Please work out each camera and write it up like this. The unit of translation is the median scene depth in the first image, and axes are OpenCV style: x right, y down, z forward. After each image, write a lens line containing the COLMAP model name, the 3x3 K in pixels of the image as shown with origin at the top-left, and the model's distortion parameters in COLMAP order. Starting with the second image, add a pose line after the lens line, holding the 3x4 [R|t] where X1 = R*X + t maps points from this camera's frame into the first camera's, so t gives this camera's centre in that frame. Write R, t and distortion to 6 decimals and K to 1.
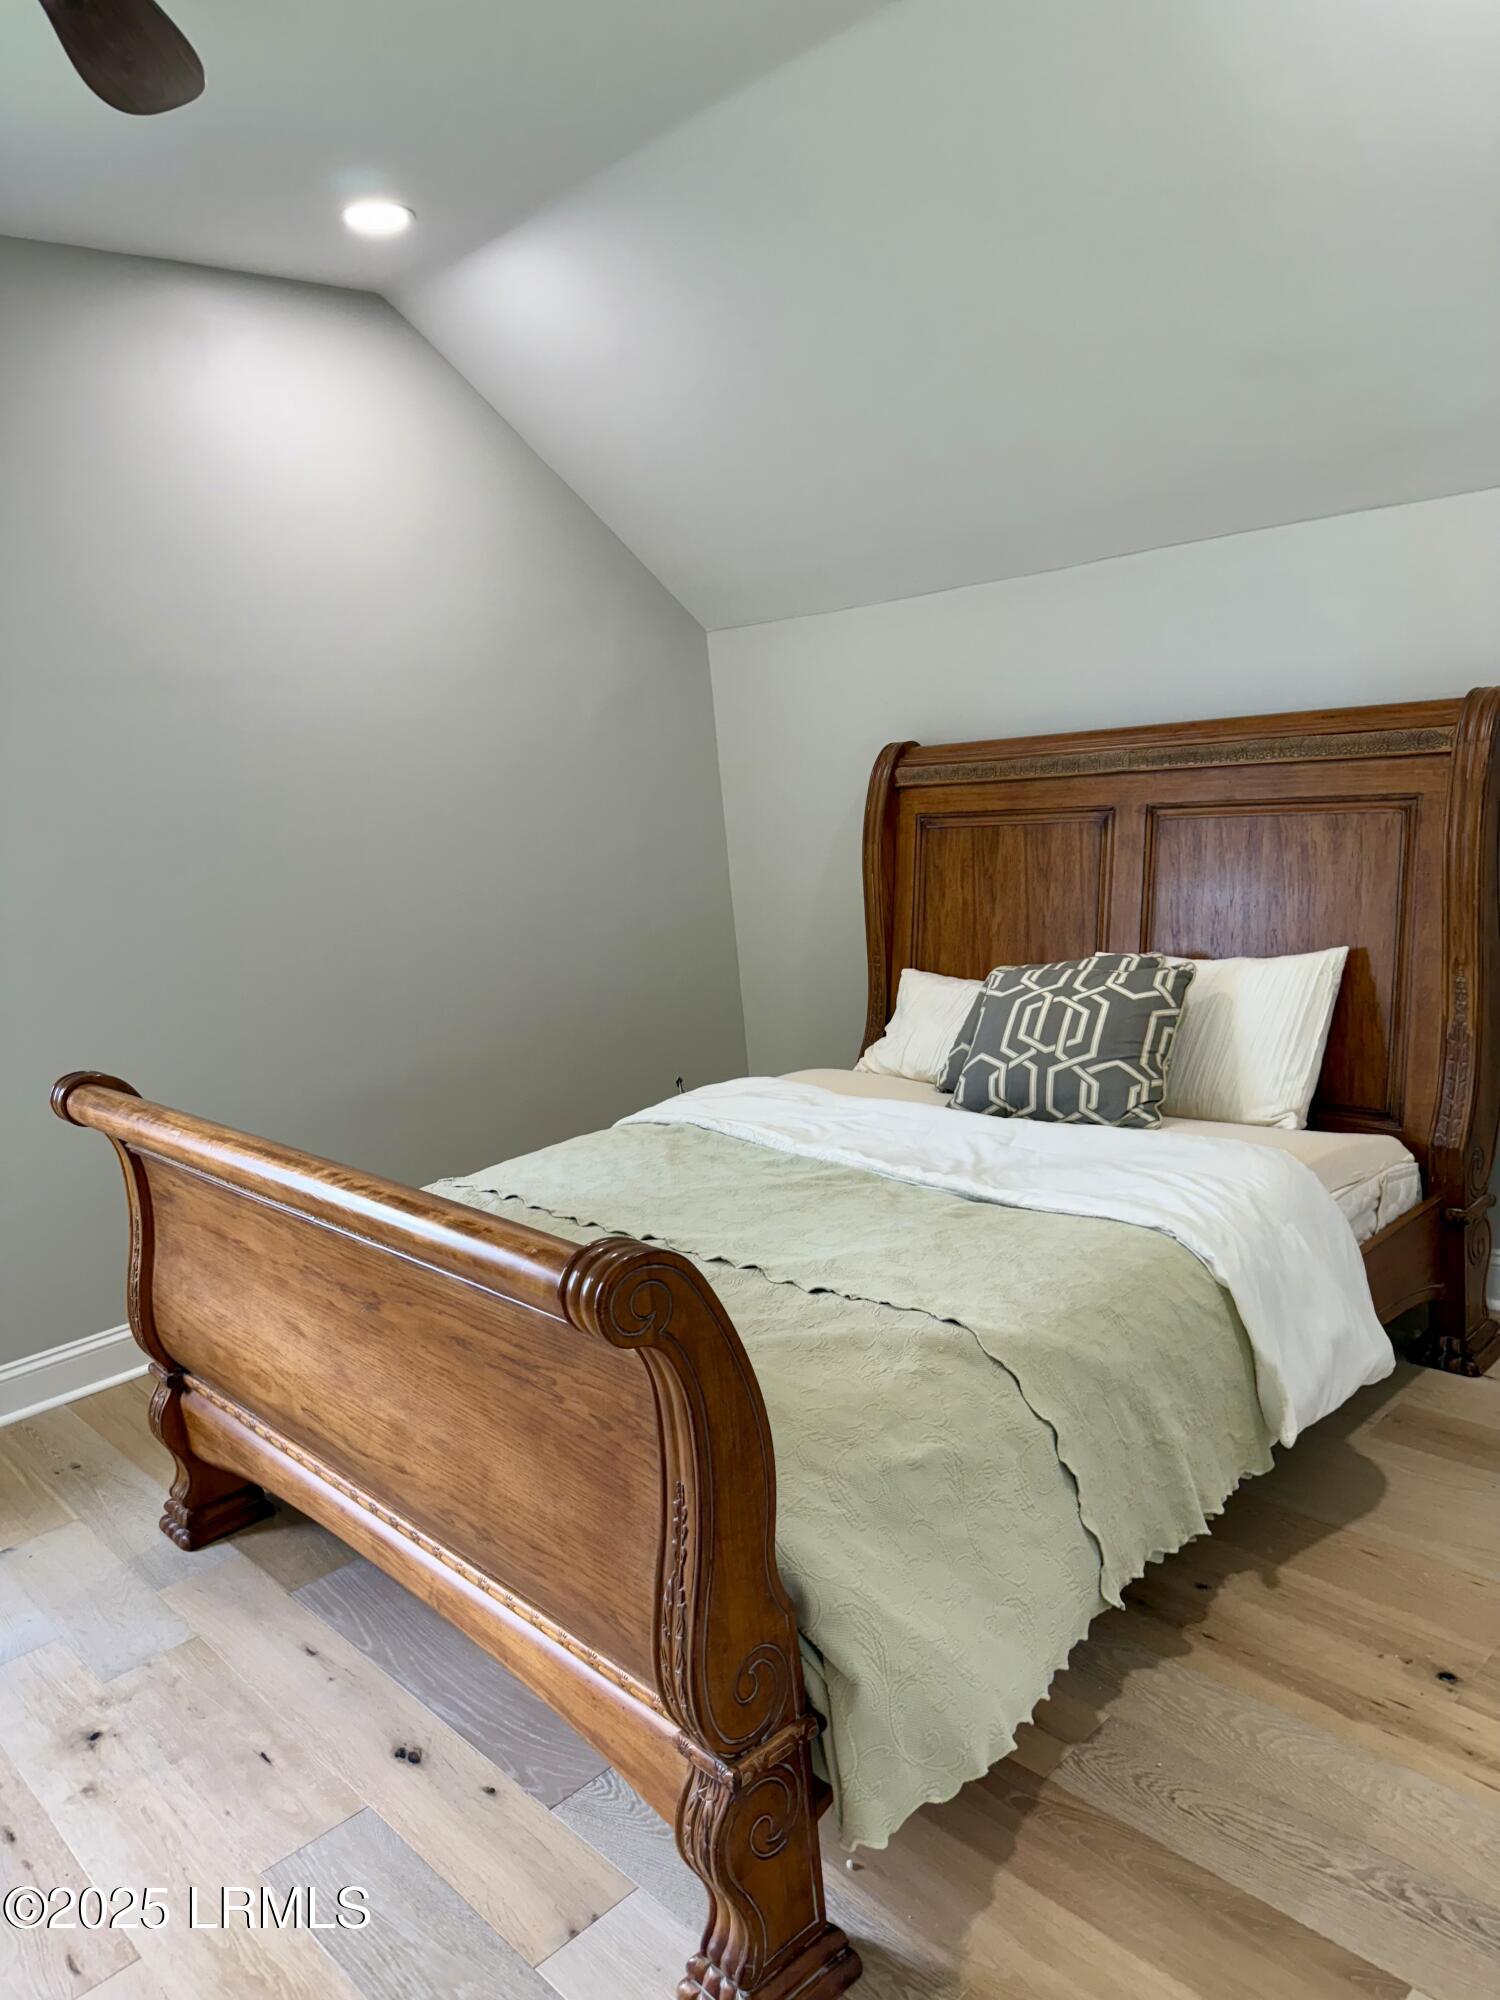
lens RADIAL K [[1405.2, 0, 750.0], [0, 1405.2, 1000.0], [0, 0, 1]] dist [0.003963, -0.009989]
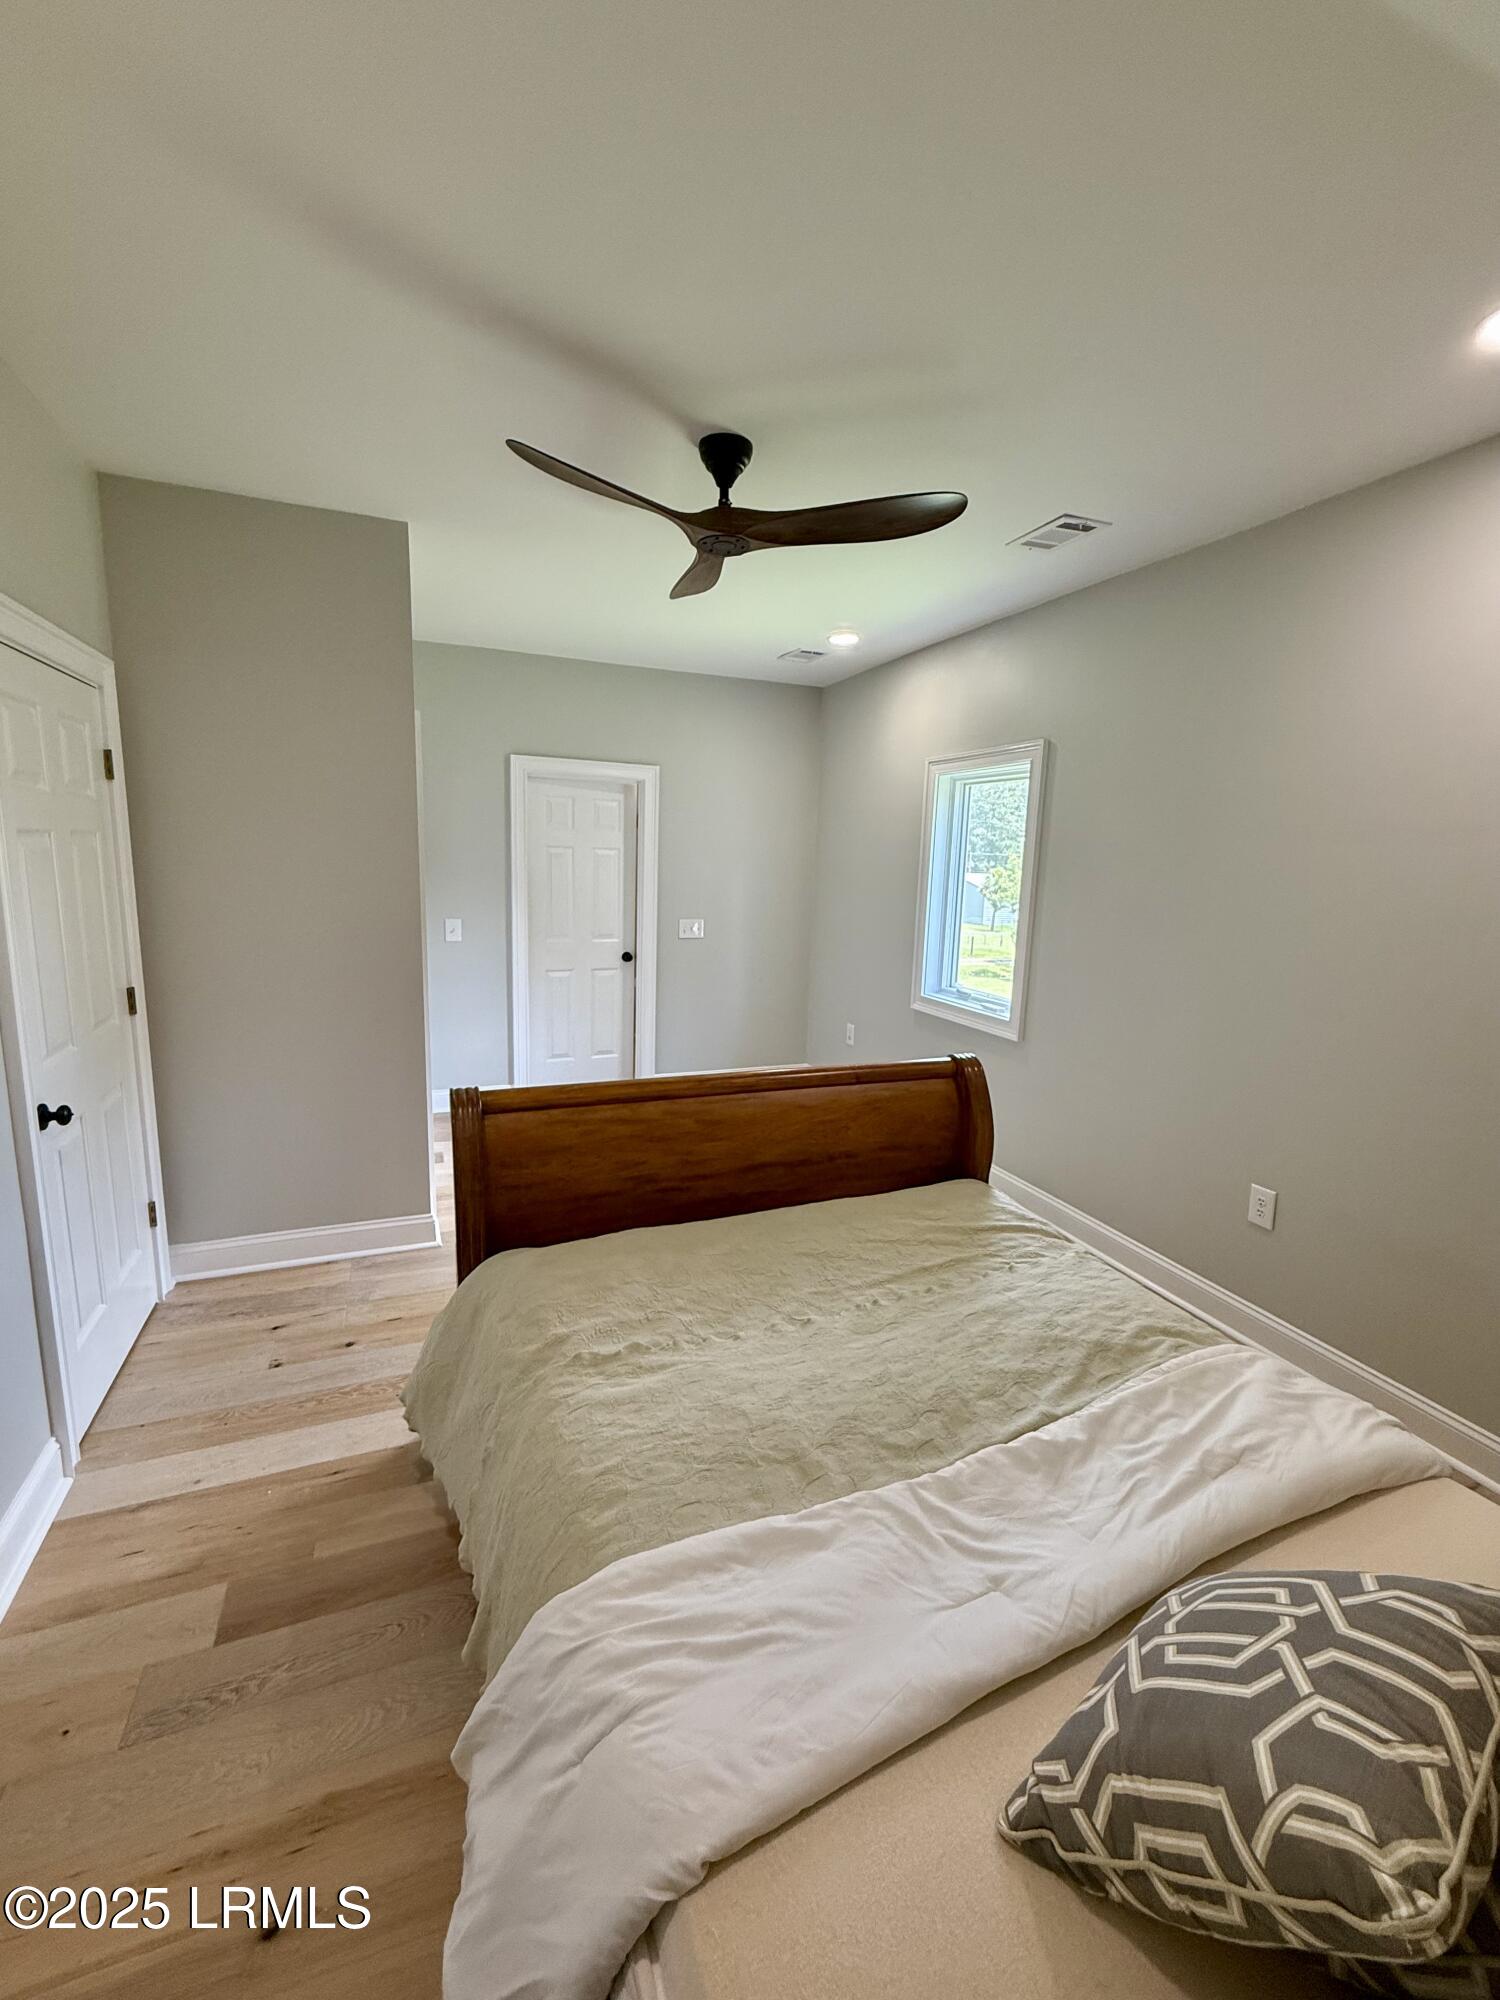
lens RADIAL K [[797.5, 0, 756.8], [0, 797.5, 1000.2], [0, 0, 1]] dist [-0.001777, 0.000195]
pose [[-0.338788, 0.236982, -0.910528, 0.509854], [-0.164808, 0.937849, 0.305415, -0.271702], [0.926316, 0.253534, -0.278676, 0.903655]]
